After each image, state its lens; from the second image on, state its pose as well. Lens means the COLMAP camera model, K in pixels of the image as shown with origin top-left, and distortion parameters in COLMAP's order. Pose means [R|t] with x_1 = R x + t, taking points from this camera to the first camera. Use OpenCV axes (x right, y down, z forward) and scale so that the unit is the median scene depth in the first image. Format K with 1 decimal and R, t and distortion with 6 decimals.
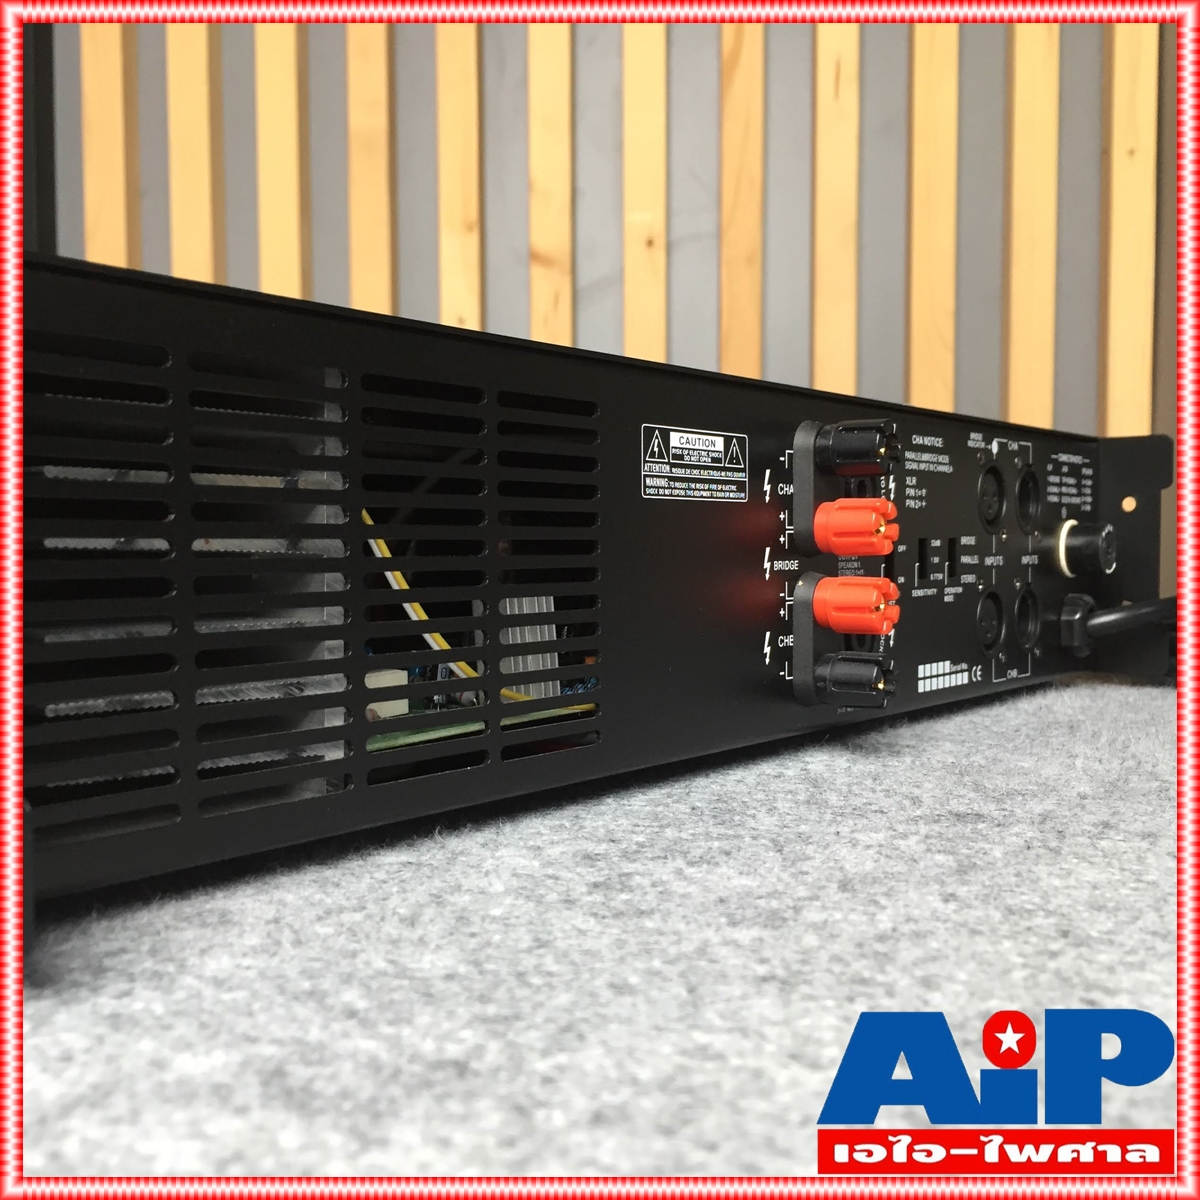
lens RADIAL K [[1342.8, 0, 588.6], [0, 1342.8, 600.9], [0, 0, 1]] dist [0.031384, 0.000000]
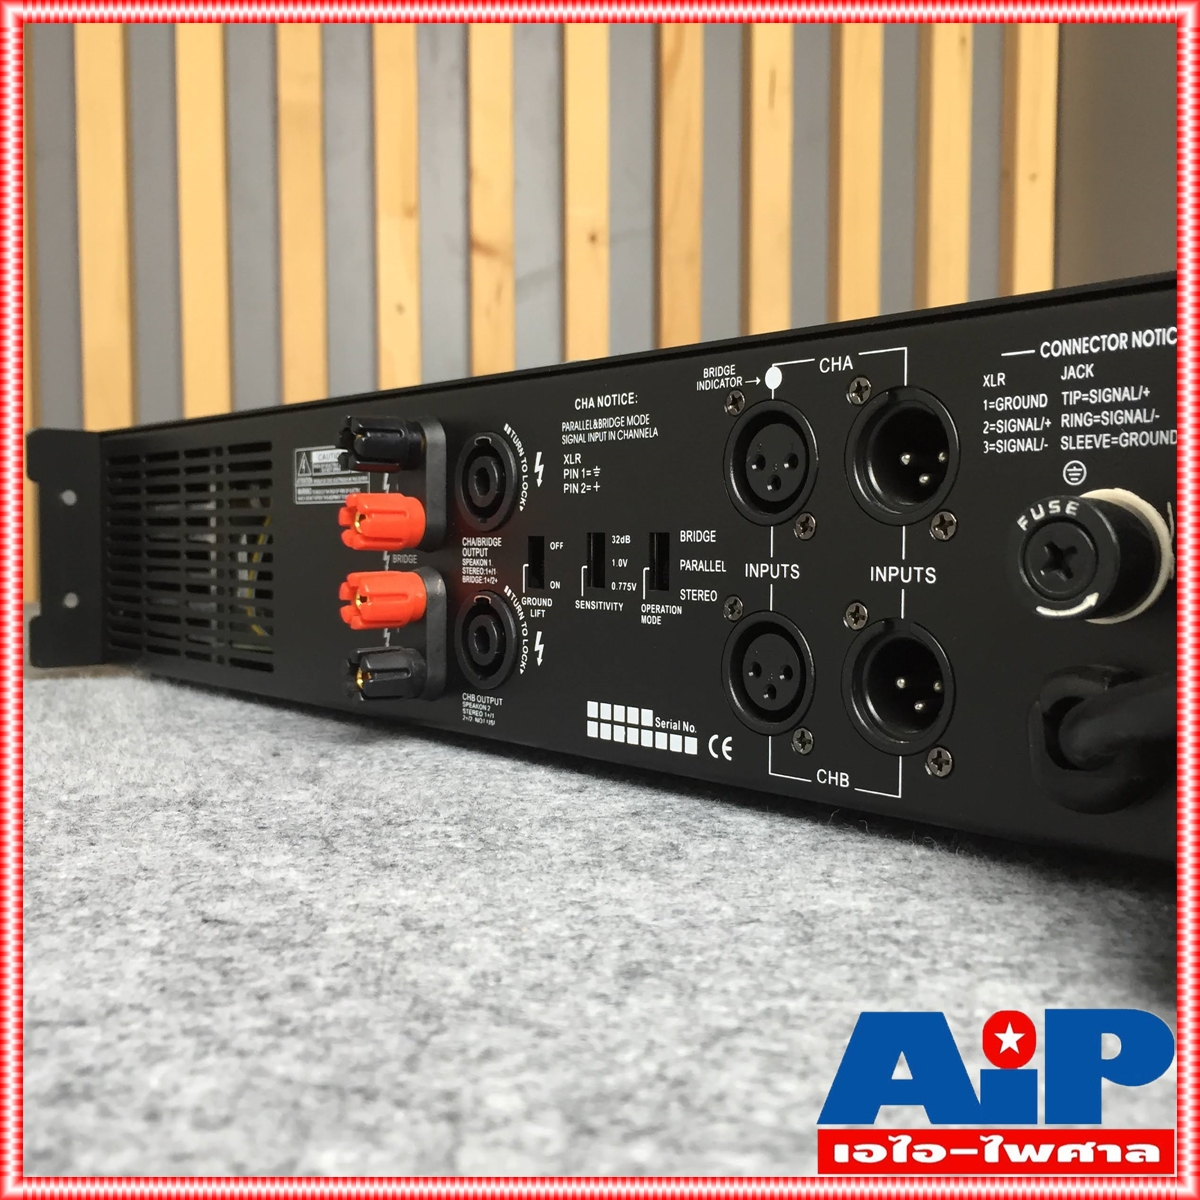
lens RADIAL K [[1342.8, 0, 601.9], [0, 1342.8, 605.3], [0, 0, 1]] dist [0.031384, 0.000000]
pose [[-0.163838, 0.053717, -0.985024, 0.998534], [-0.043300, 0.997162, 0.061581, -0.053125], [0.985536, 0.052740, -0.161047, 1.139338]]
